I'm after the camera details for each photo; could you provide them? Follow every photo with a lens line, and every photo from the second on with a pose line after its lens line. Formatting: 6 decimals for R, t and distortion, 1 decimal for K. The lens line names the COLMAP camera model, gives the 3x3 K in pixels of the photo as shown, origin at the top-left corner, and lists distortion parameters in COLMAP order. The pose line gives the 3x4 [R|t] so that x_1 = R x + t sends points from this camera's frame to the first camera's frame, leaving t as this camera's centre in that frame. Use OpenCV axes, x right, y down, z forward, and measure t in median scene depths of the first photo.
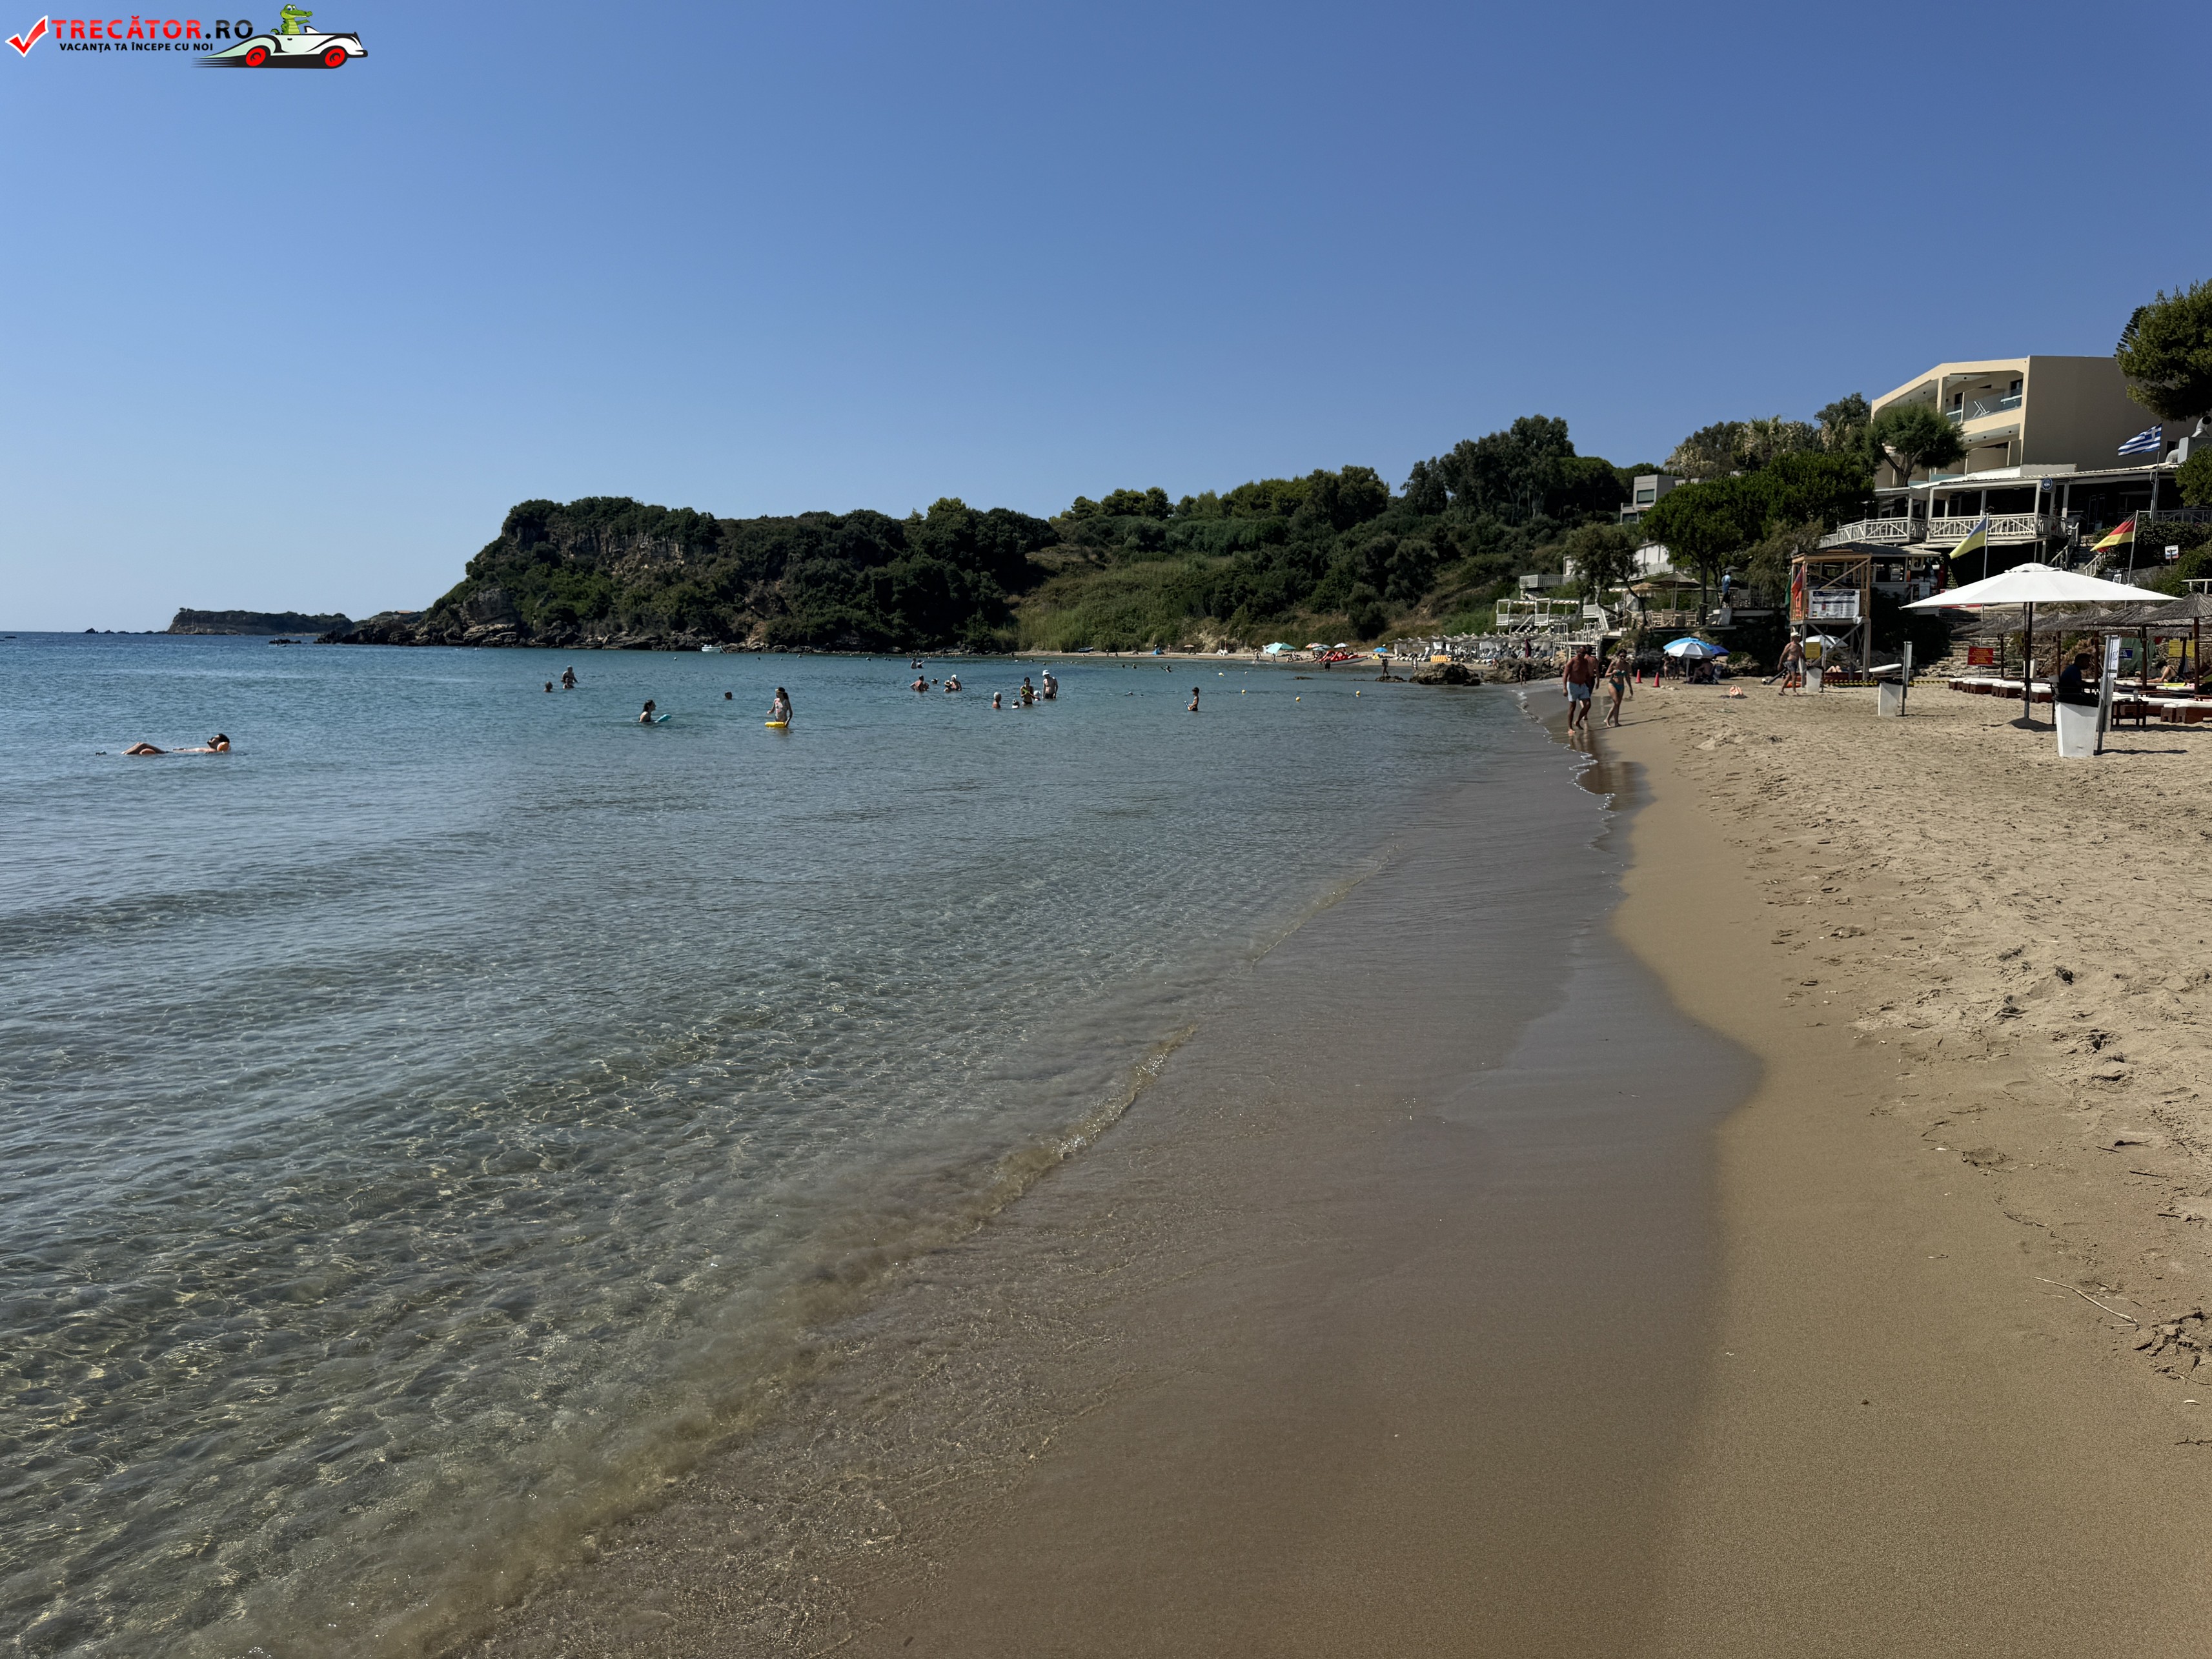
lens RADIAL K [[1491.8, 0, 1103.4], [0, 1491.8, 860.6], [0, 0, 1]] dist [0.036133, -0.052798]
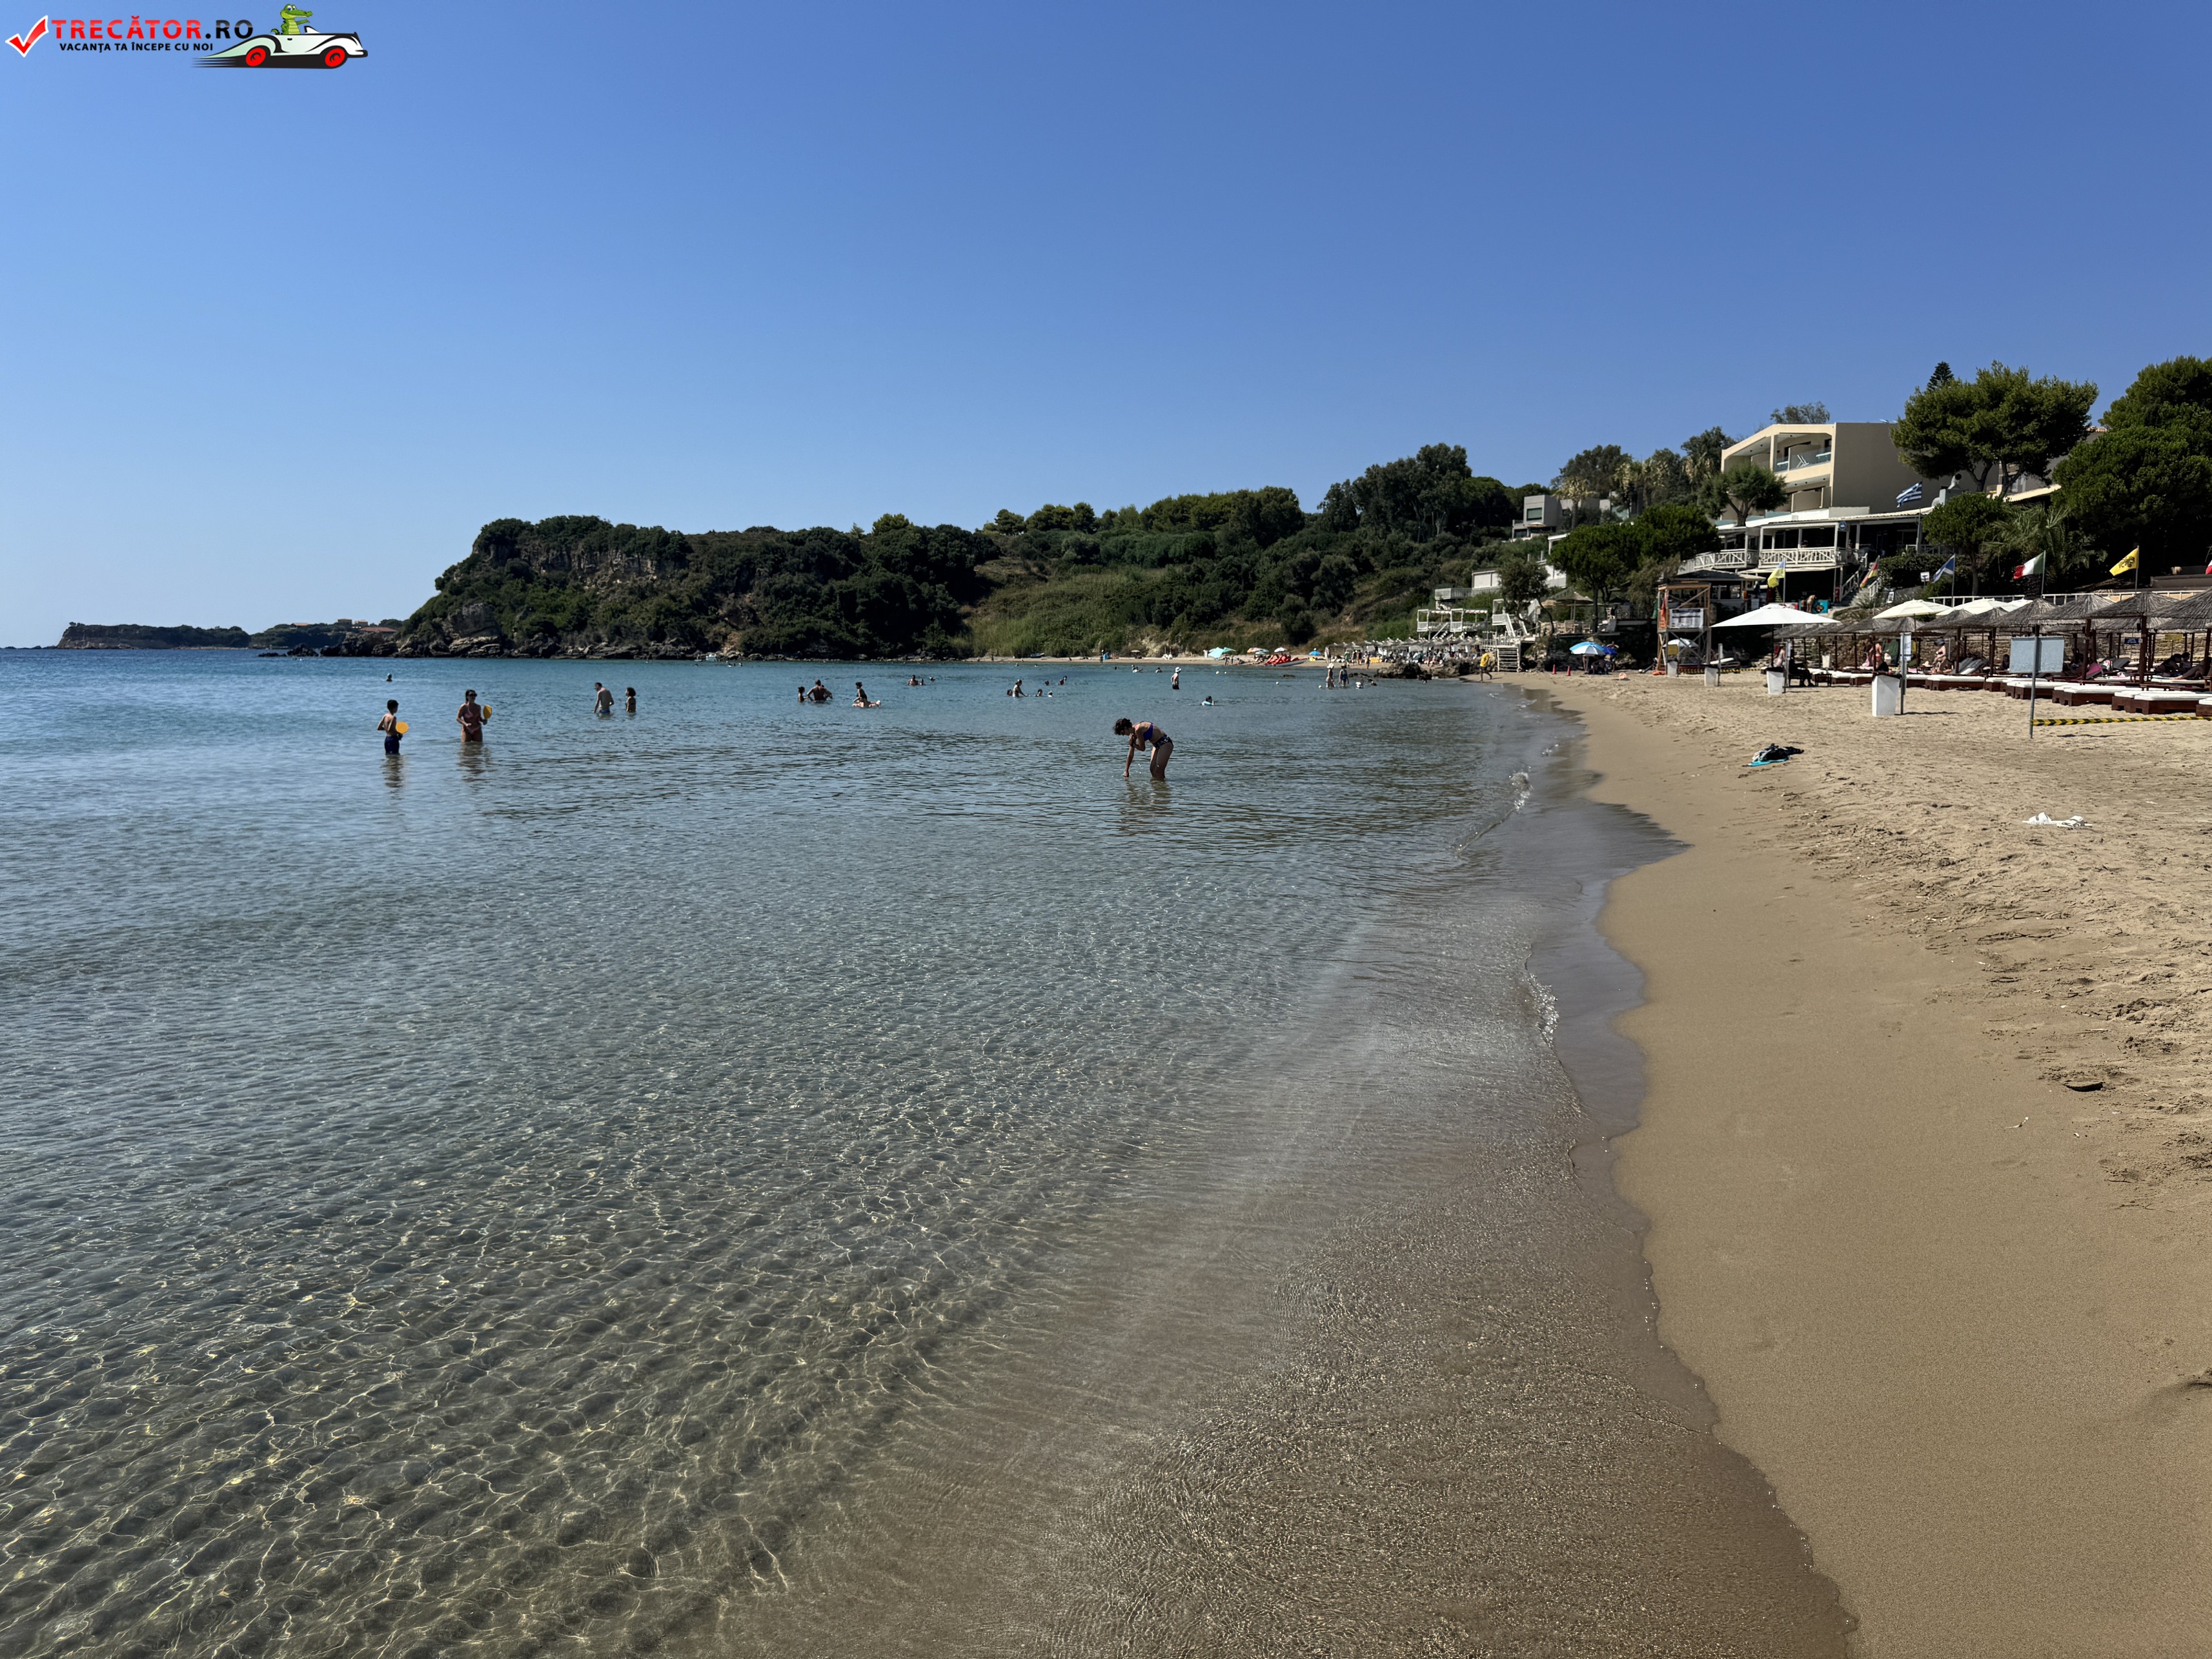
lens RADIAL K [[1491.8, 0, 1093.0], [0, 1491.8, 864.3], [0, 0, 1]] dist [0.036133, -0.052798]
pose [[0.997903, -0.017715, 0.062260, -0.040655], [0.017805, 0.999841, -0.000892, 0.013133], [-0.062234, 0.001998, 0.998060, -0.092507]]
